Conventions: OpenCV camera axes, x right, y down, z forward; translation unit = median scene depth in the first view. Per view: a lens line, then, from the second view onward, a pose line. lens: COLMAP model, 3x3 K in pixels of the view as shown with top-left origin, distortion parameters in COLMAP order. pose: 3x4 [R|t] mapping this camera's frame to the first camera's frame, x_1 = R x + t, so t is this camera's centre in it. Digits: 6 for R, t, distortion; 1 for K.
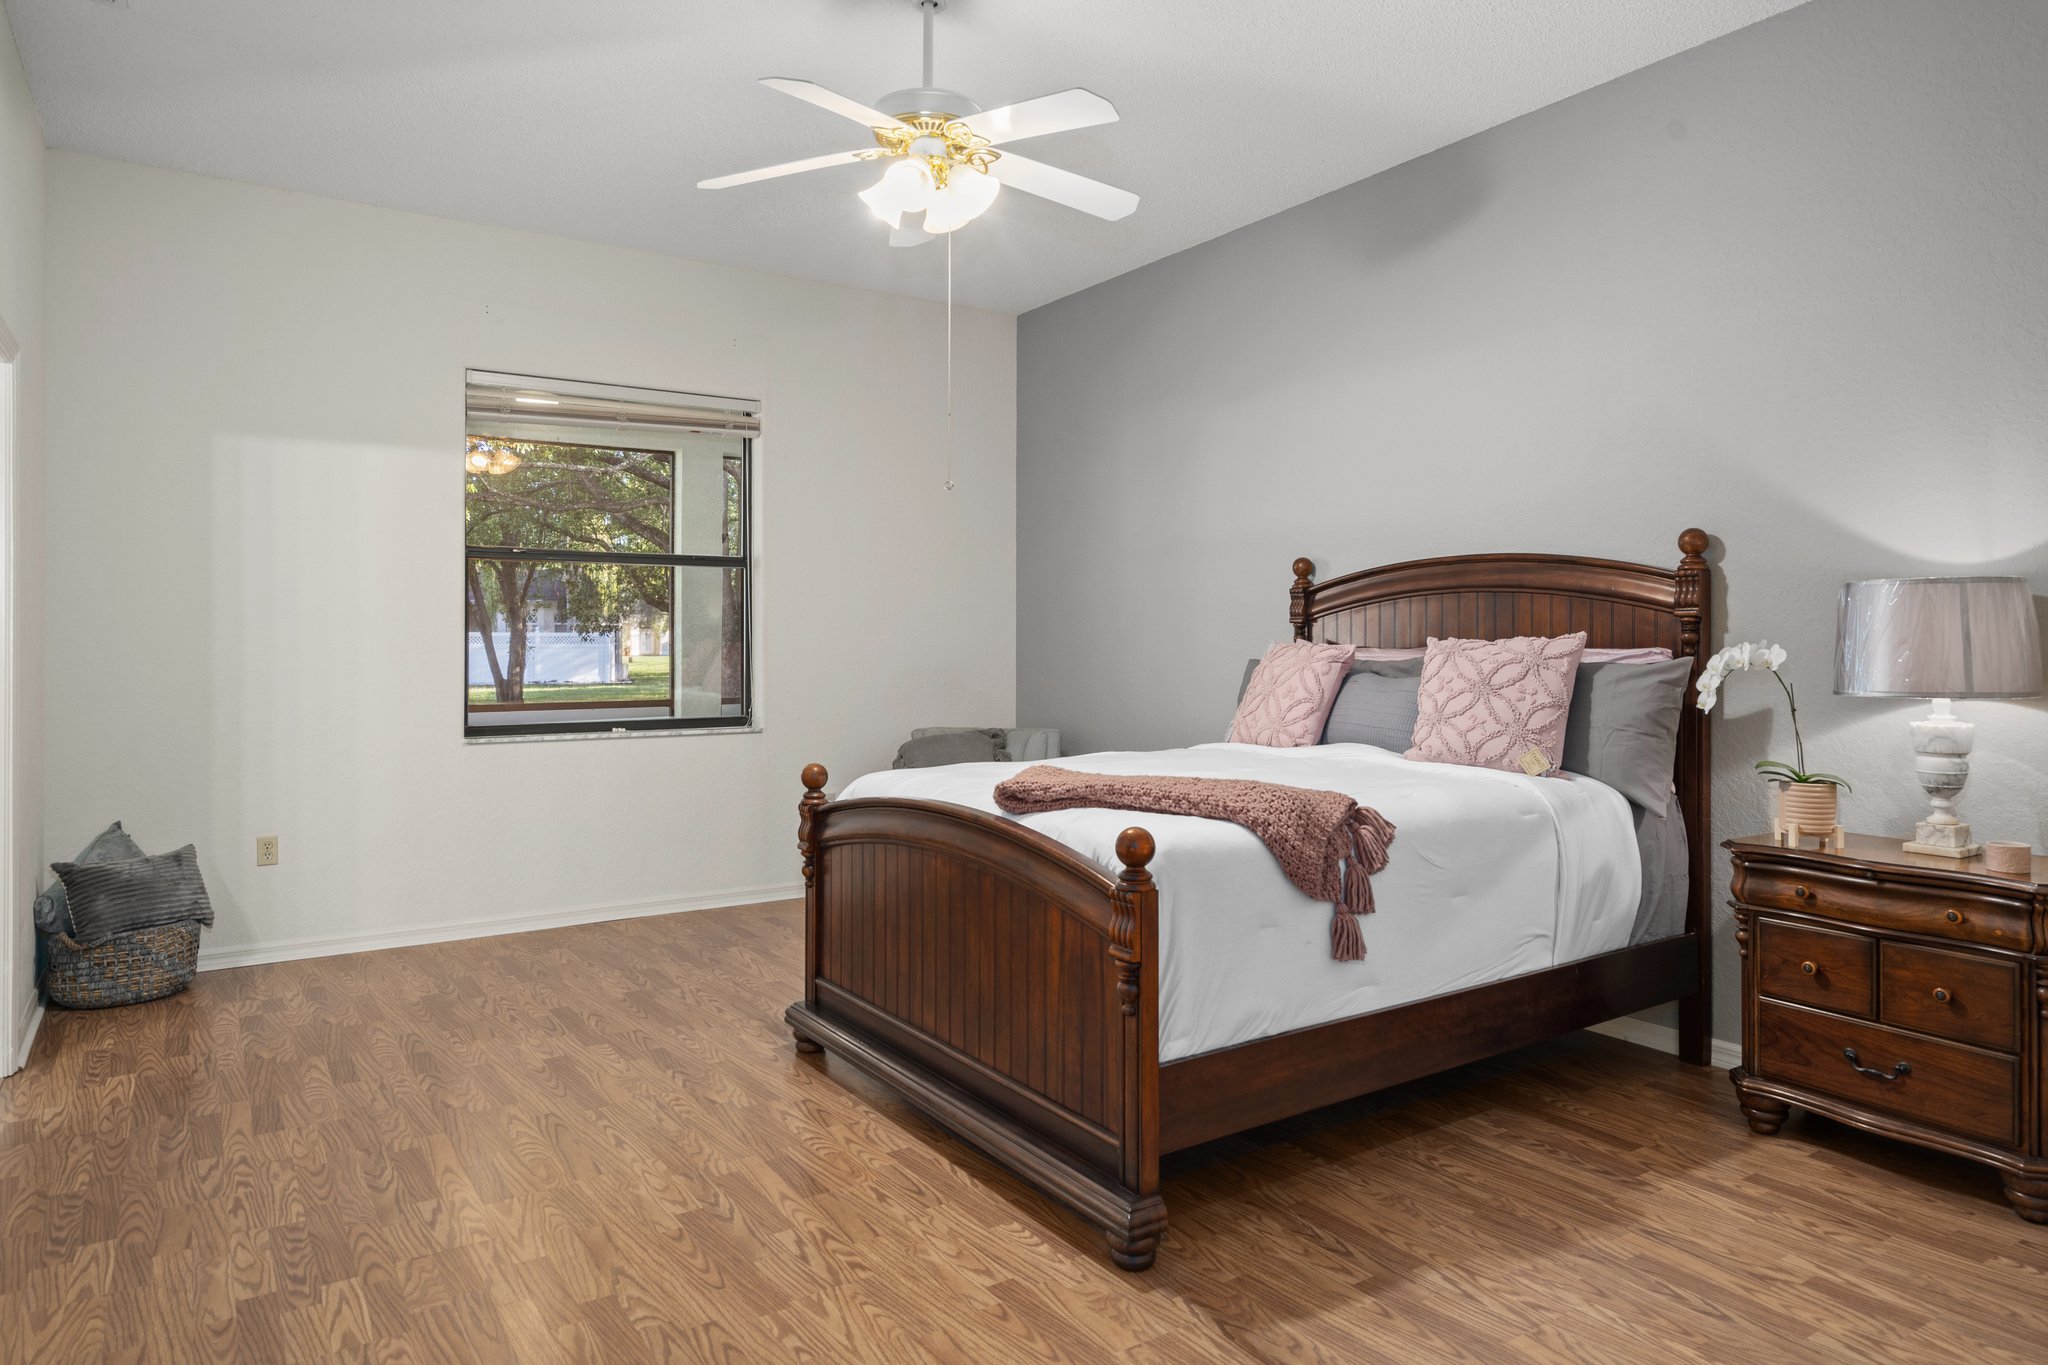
lens RADIAL K [[1246.0, 0, 1023.3], [0, 1246.0, 636.2], [0, 0, 1]] dist [-0.001262, -0.000570]
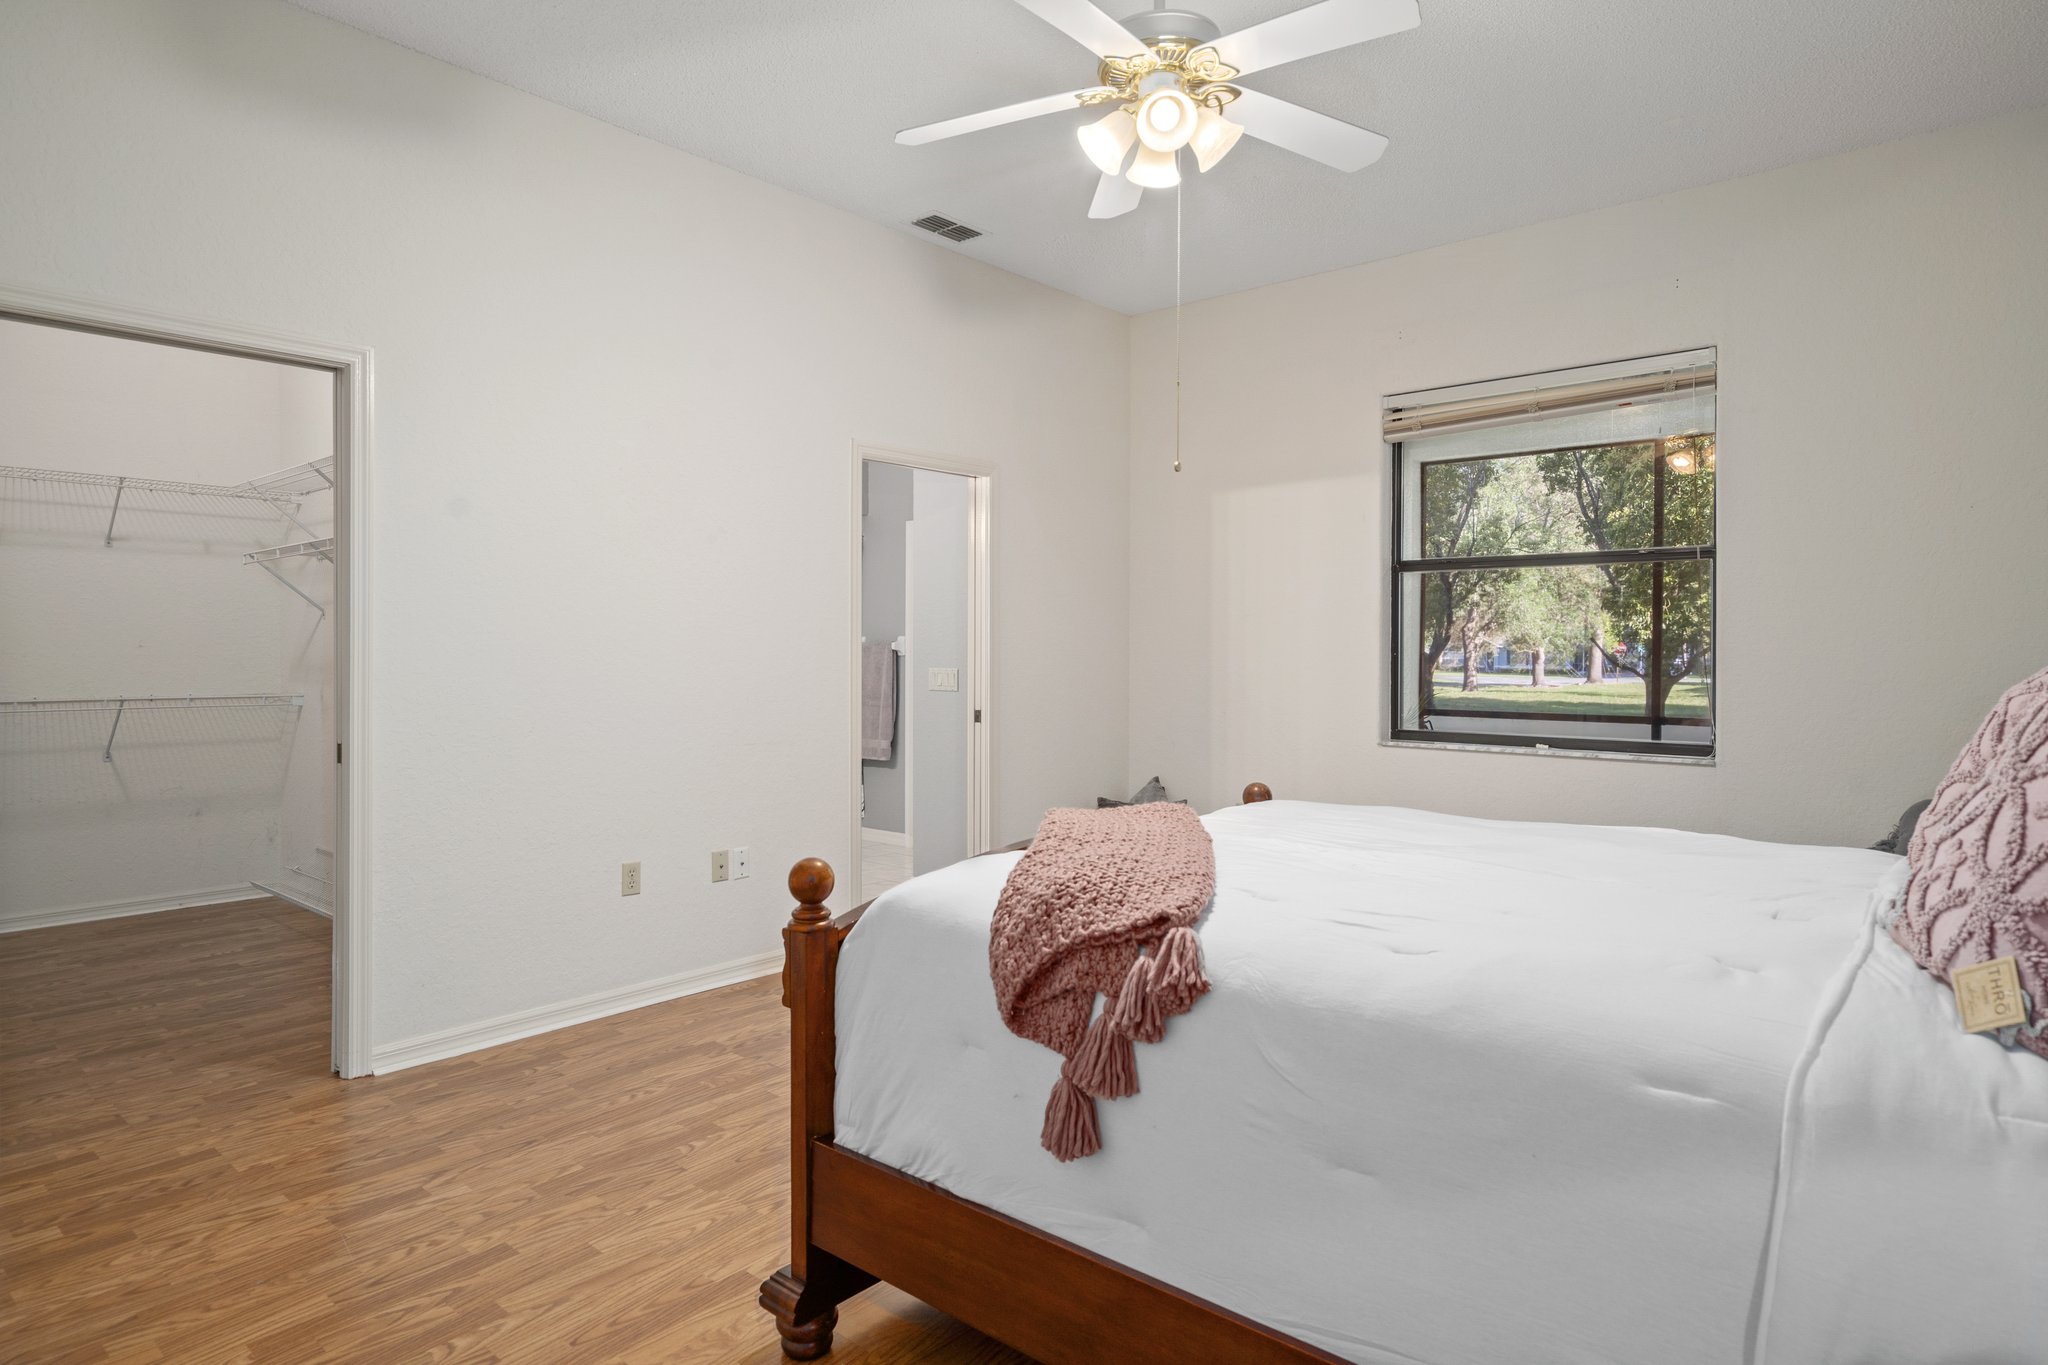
lens RADIAL K [[1158.1, 0, 1020.8], [0, 1158.1, 641.0], [0, 0, 1]] dist [-0.006445, -0.000932]
pose [[0.264205, -0.005991, -0.964448, 0.803334], [-0.001471, 0.999977, -0.006615, 0.007204], [0.964465, 0.003167, 0.264190, 0.813285]]
